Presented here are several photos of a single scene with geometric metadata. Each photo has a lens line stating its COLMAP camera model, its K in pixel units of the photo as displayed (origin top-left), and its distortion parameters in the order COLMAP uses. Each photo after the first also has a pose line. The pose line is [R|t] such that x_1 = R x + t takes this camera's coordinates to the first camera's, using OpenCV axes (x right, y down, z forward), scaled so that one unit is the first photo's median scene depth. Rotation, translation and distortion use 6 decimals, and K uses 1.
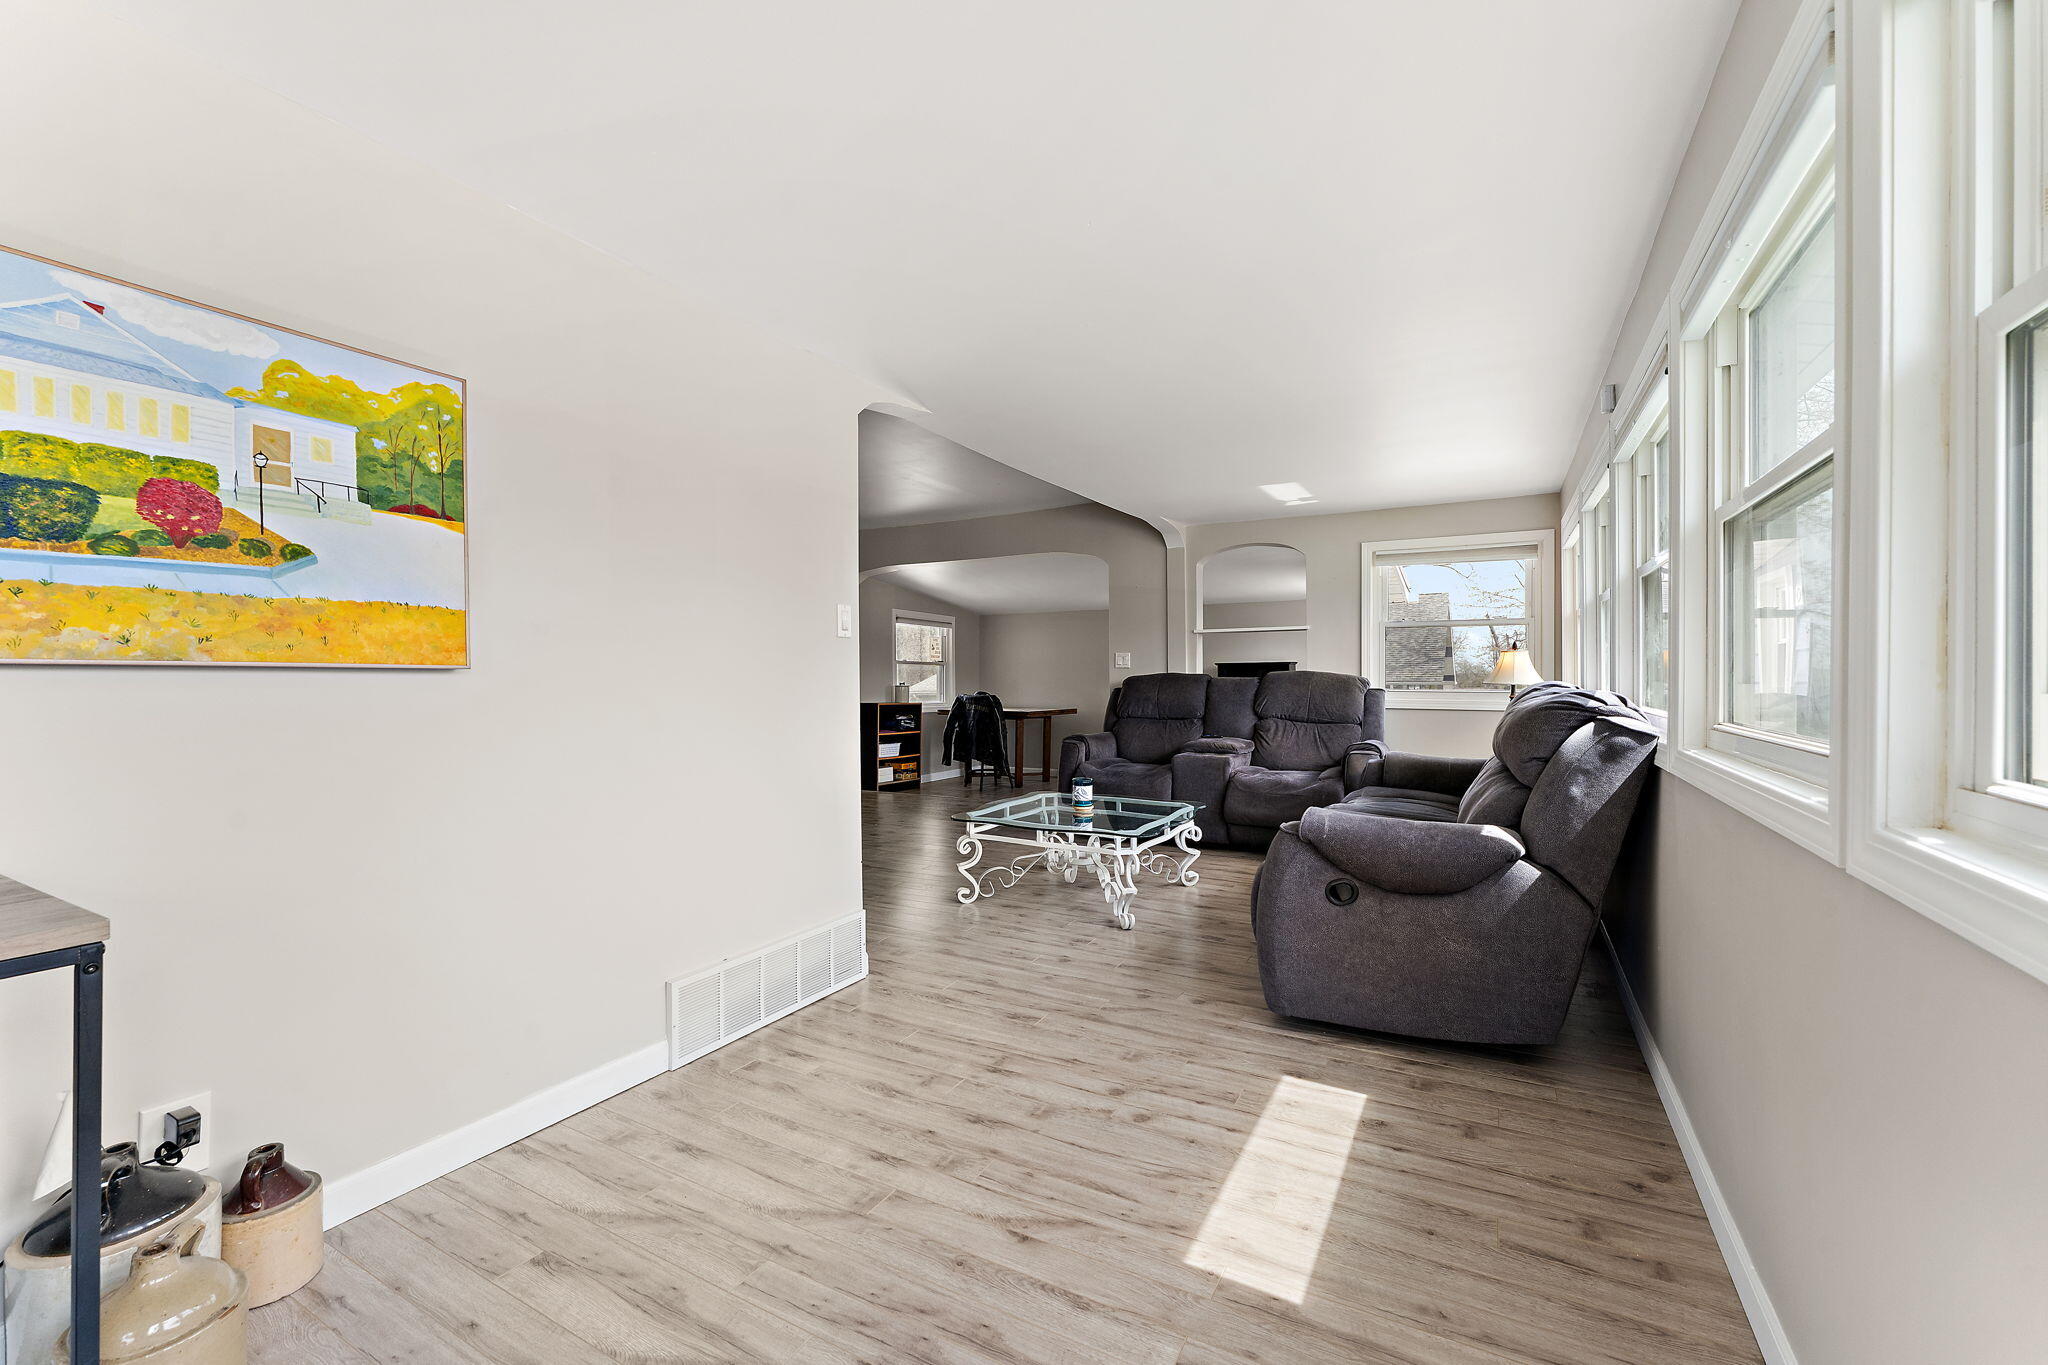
lens RADIAL K [[848.7, 0, 1019.0], [0, 848.7, 678.5], [0, 0, 1]] dist [-0.005820, -0.000341]
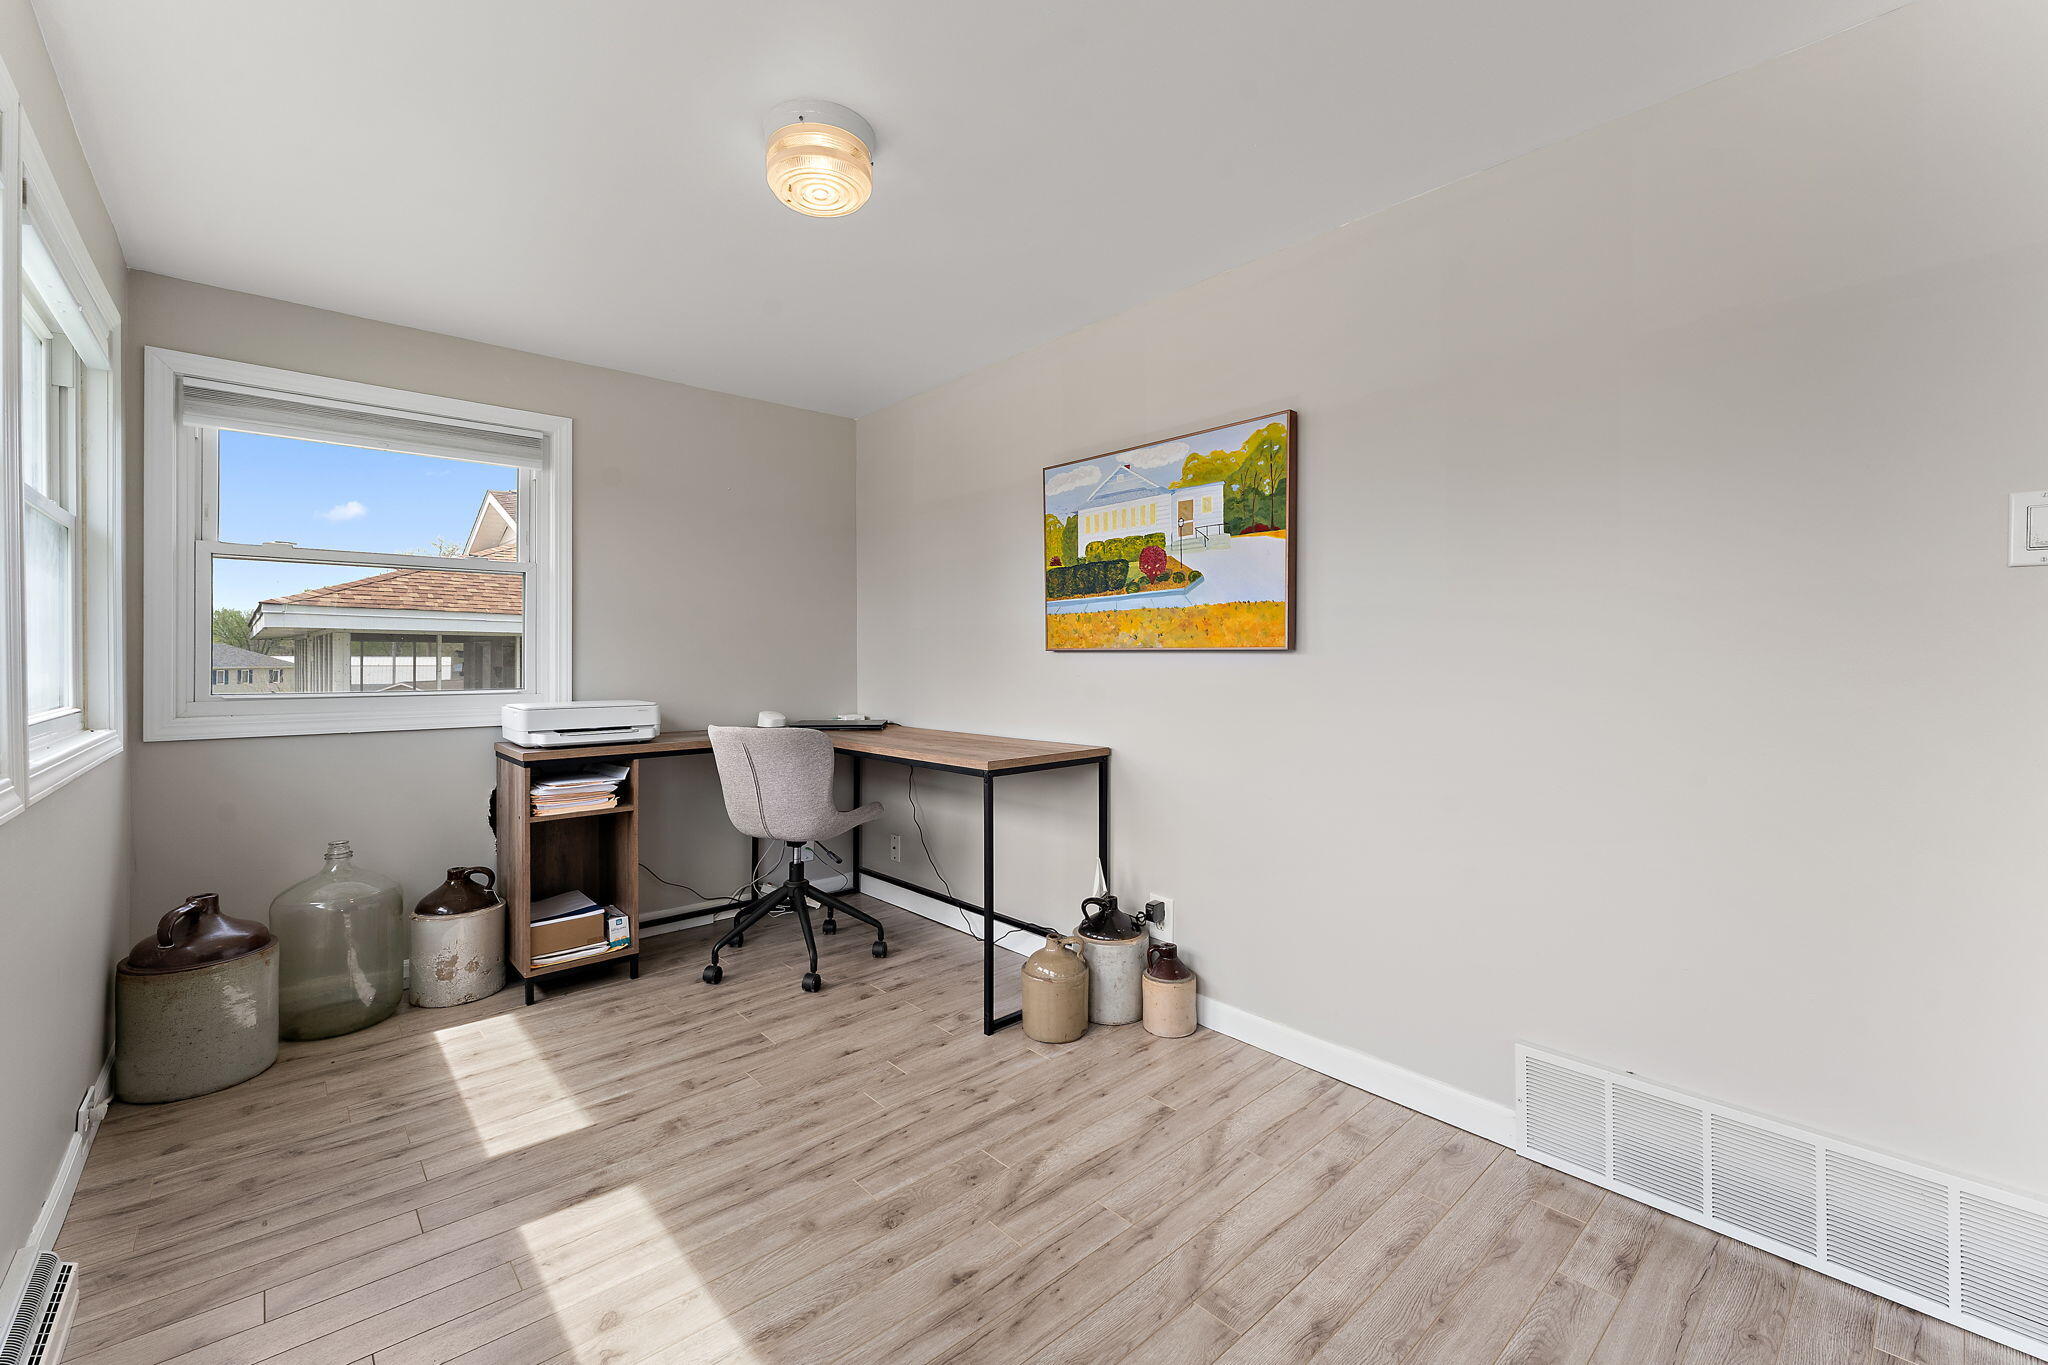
lens RADIAL K [[848.7, 0, 1011.2], [0, 848.7, 653.2], [0, 0, 1]] dist [-0.005820, -0.000341]
pose [[-0.336181, 0.002916, -0.941793, 0.710925], [0.005157, 0.999986, 0.001255, -0.011622], [0.941783, -0.004435, -0.336191, 1.188426]]
